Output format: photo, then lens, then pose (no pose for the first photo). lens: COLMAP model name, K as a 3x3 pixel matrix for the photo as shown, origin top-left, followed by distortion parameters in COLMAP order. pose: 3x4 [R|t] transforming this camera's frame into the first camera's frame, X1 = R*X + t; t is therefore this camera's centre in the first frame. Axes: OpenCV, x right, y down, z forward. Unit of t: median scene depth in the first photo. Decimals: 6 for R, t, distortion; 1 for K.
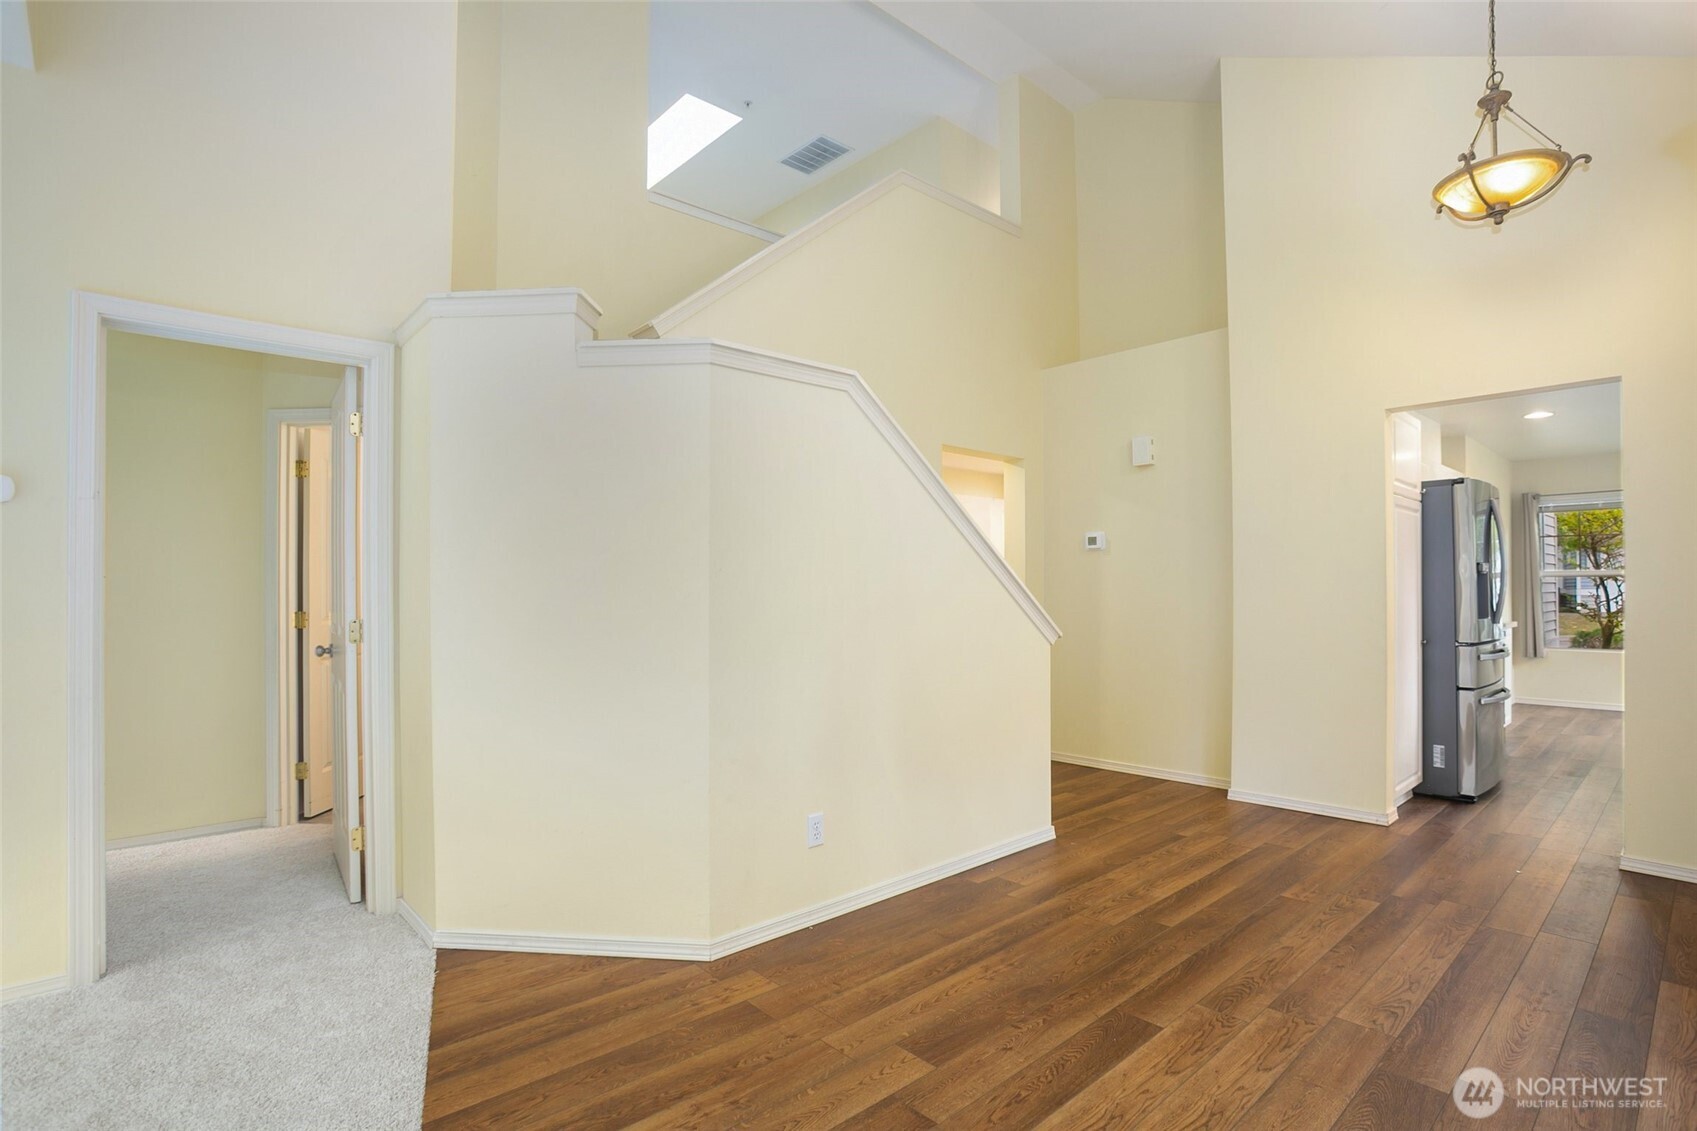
lens RADIAL K [[824.6, 0, 859.0], [0, 824.6, 573.4], [0, 0, 1]] dist [-0.062573, 0.021371]
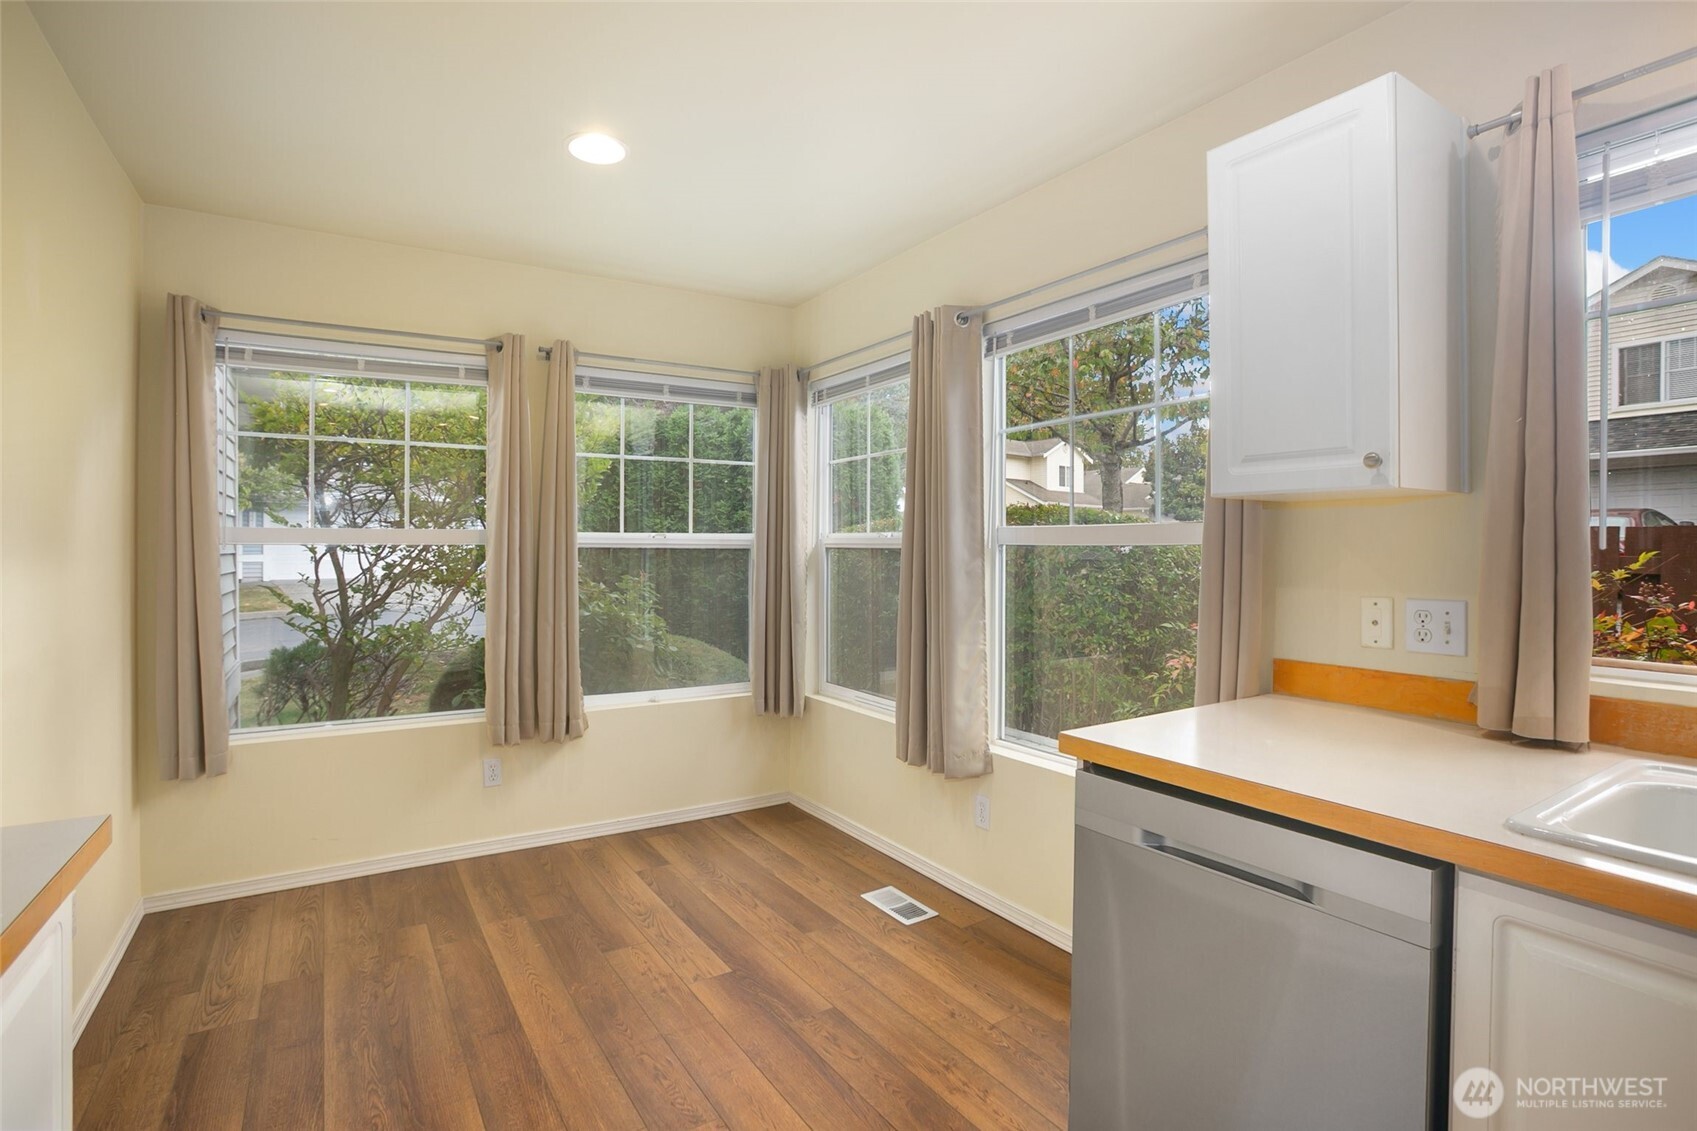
lens RADIAL K [[824.6, 0, 822.0], [0, 824.6, 554.6], [0, 0, 1]] dist [-0.062573, 0.021371]
pose [[0.190795, -0.003842, 0.981622, 1.118708], [-0.019781, 0.999774, 0.007757, 0.002960], [-0.981431, -0.020897, 0.190676, 1.338641]]
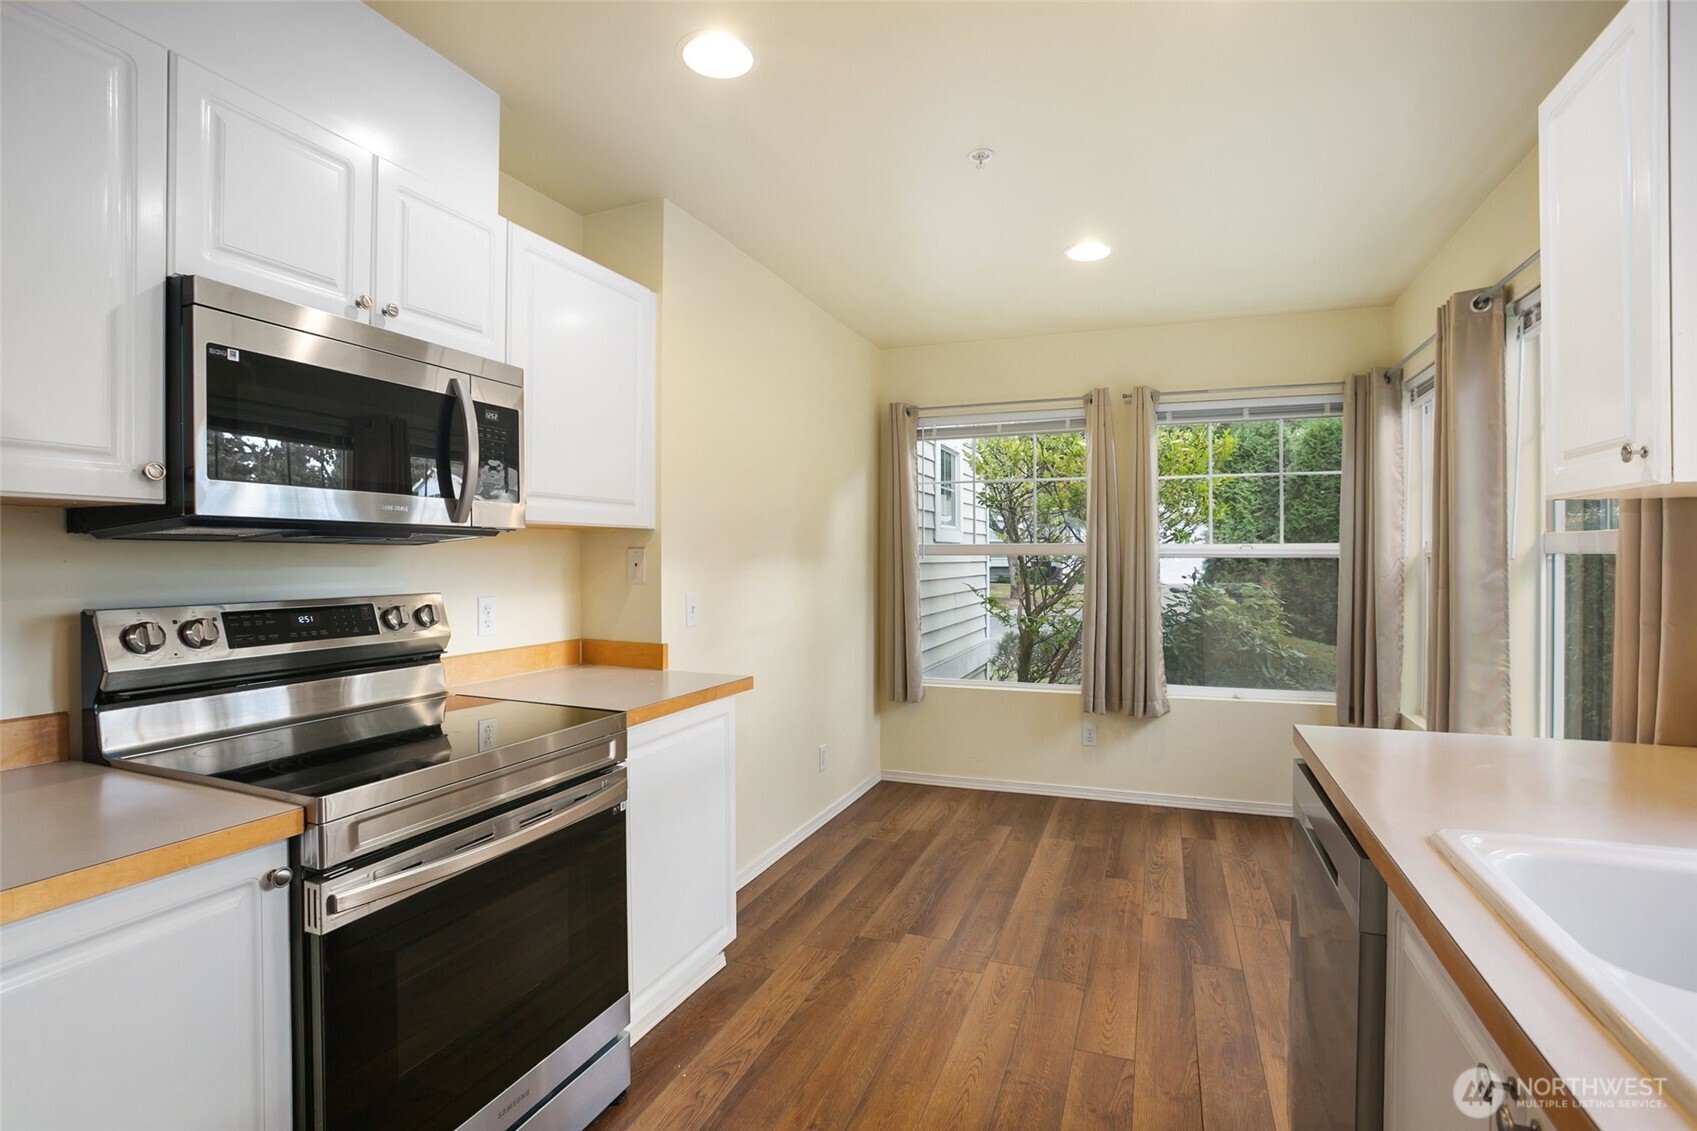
lens RADIAL K [[824.6, 0, 853.8], [0, 824.6, 558.7], [0, 0, 1]] dist [-0.062573, 0.021371]
pose [[0.897693, 0.002628, 0.440613, 1.126746], [-0.011139, 0.999798, 0.016731, -0.004075], [-0.440480, -0.019927, 0.897541, 1.002415]]
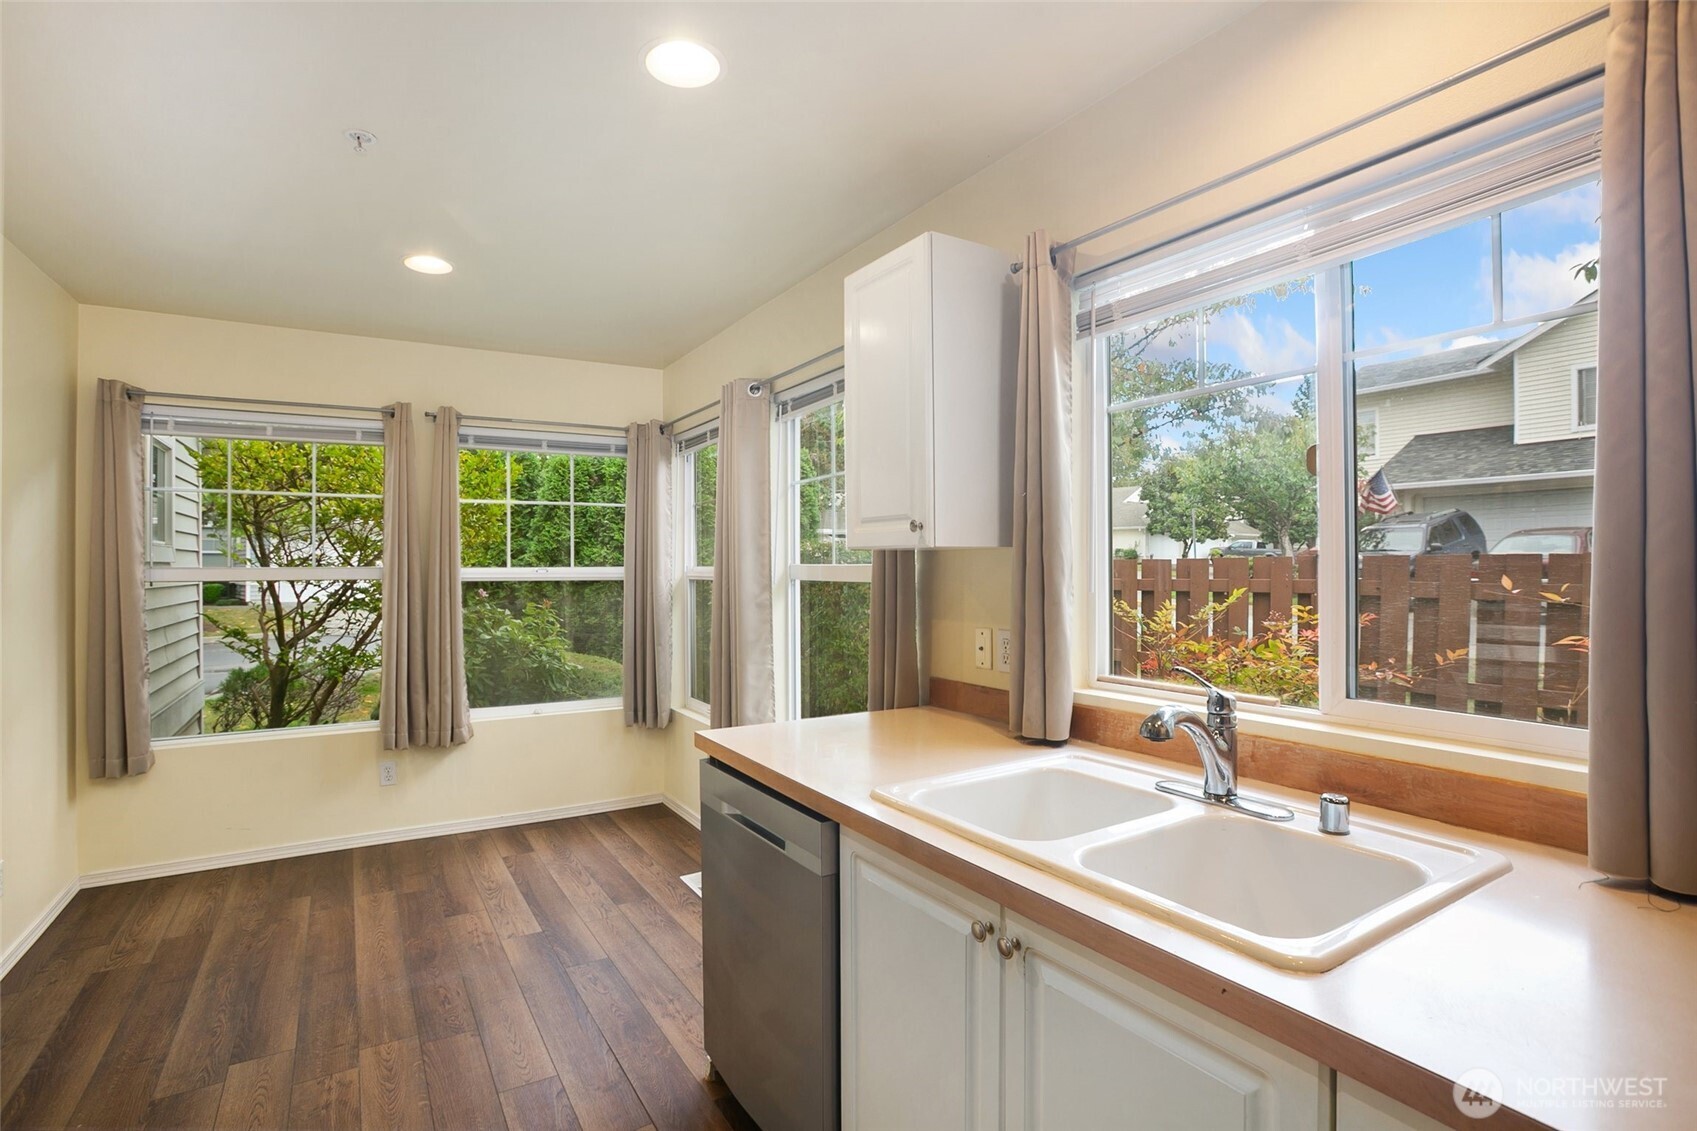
lens RADIAL K [[824.6, 0, 840.4], [0, 824.6, 568.4], [0, 0, 1]] dist [-0.062573, 0.021371]
pose [[0.199184, -0.000134, 0.979962, 1.025103], [-0.014247, 0.999894, 0.003033, -0.019143], [-0.979859, -0.014566, 0.199161, 1.094920]]
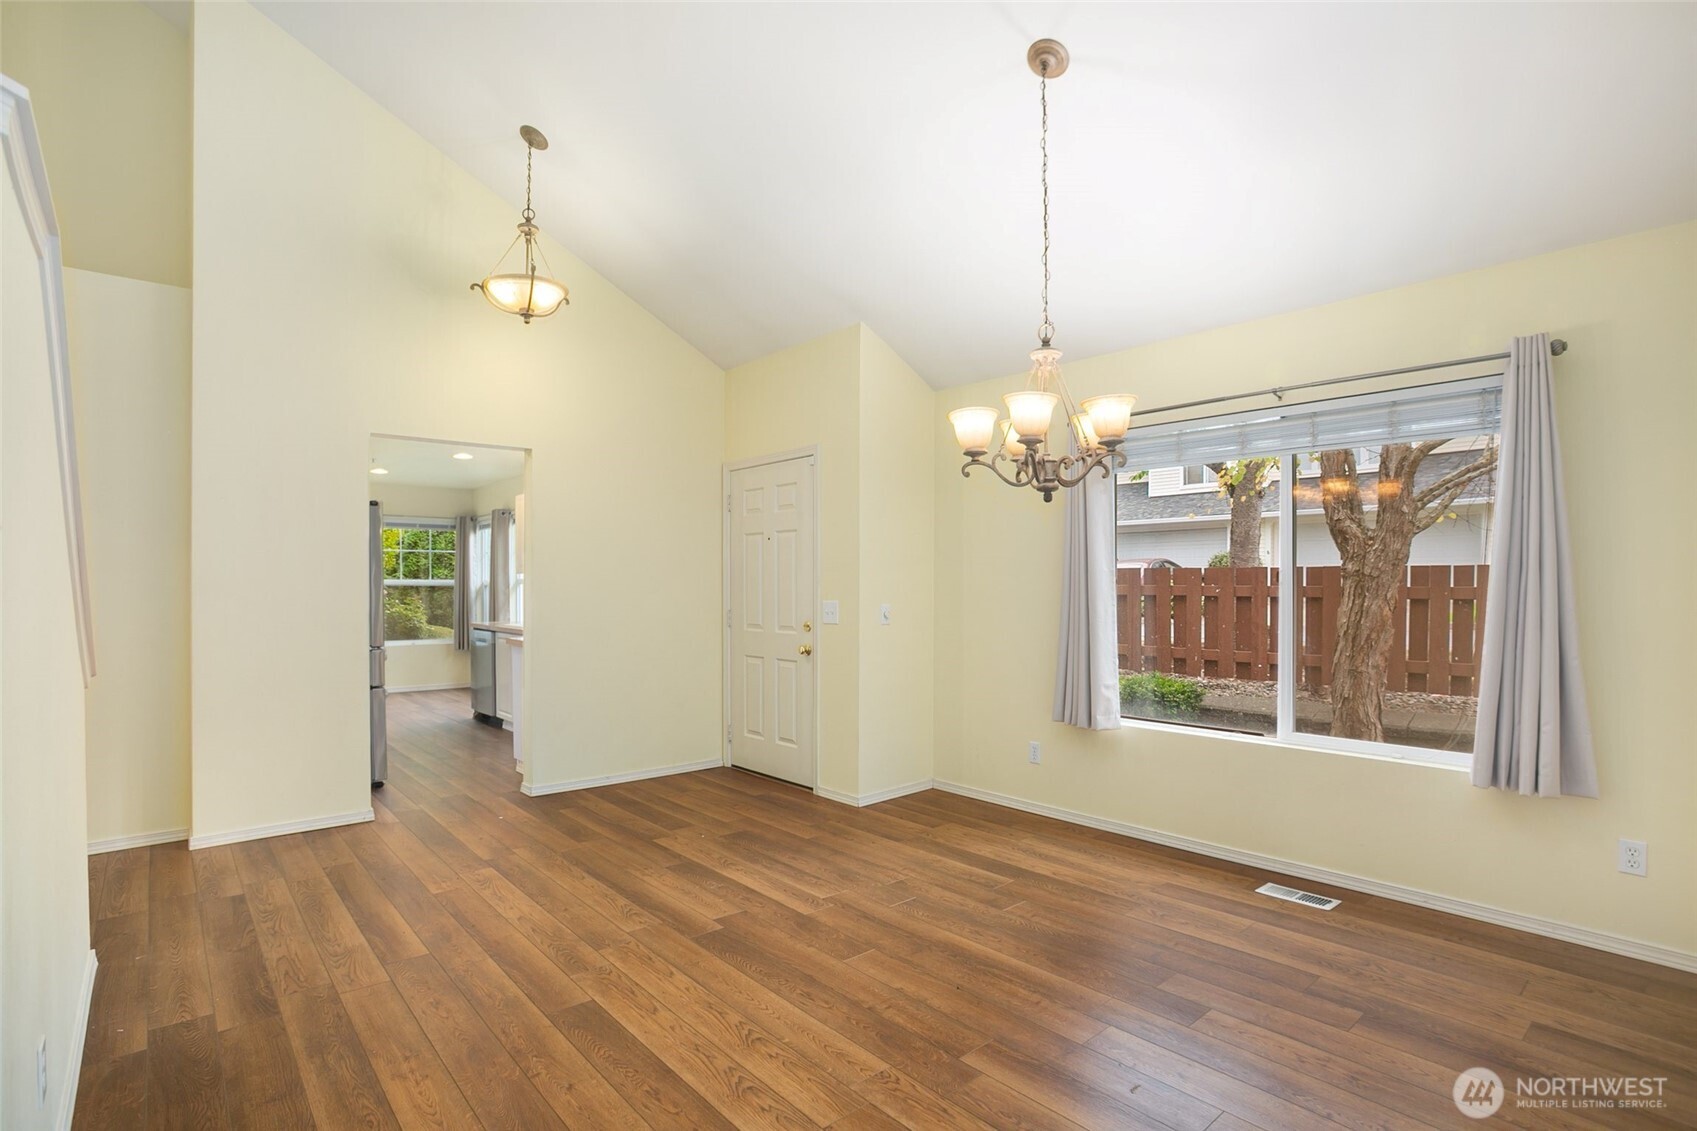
lens RADIAL K [[824.6, 0, 840.7], [0, 824.6, 596.8], [0, 0, 1]] dist [-0.062573, 0.021371]
pose [[0.027794, -0.010039, 0.999563, -0.405071], [-0.017786, 0.999786, 0.010536, -0.007509], [-0.999455, -0.018071, 0.027610, 0.350680]]
